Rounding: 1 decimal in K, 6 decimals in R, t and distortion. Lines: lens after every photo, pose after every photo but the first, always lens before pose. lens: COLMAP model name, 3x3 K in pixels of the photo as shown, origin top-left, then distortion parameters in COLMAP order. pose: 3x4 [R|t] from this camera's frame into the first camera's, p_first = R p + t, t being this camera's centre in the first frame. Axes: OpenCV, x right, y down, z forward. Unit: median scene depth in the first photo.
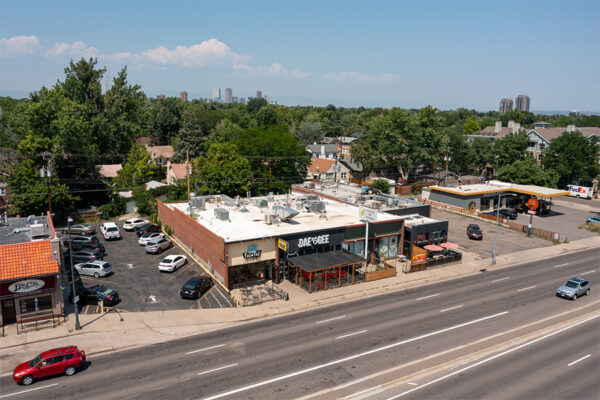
lens RADIAL K [[468.5, 0, 300.0], [0, 468.5, 200.0], [0, 0, 1]] dist [0.000353, 0.004647]
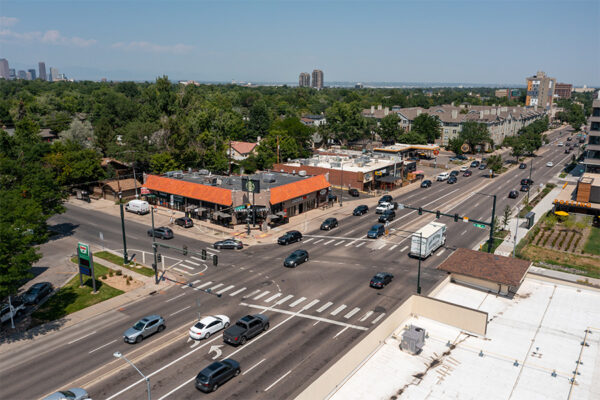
lens RADIAL K [[469.5, 0, 300.0], [0, 469.5, 200.0], [0, 0, 1]] dist [-0.013125, 0.005045]
pose [[0.912301, -0.106778, 0.395354, -0.573403], [0.083724, 0.993650, 0.075169, 0.007307], [-0.400870, -0.035476, 0.915448, -0.439108]]
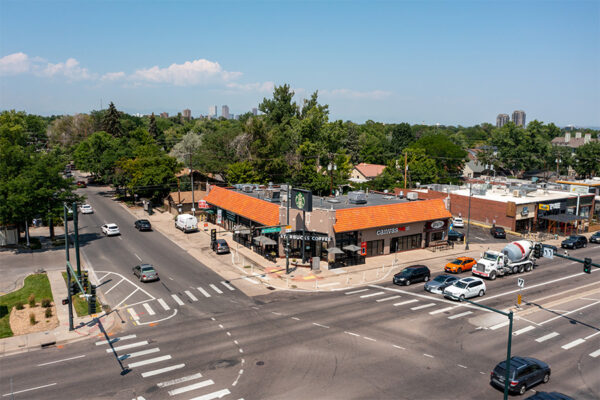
lens RADIAL K [[469.5, 0, 300.0], [0, 469.5, 200.0], [0, 0, 1]] dist [-0.013125, 0.005045]
pose [[0.999760, -0.010915, 0.018996, -0.369626], [0.011569, 0.999332, -0.034656, 0.049012], [-0.018605, 0.034868, 0.999219, -0.231054]]
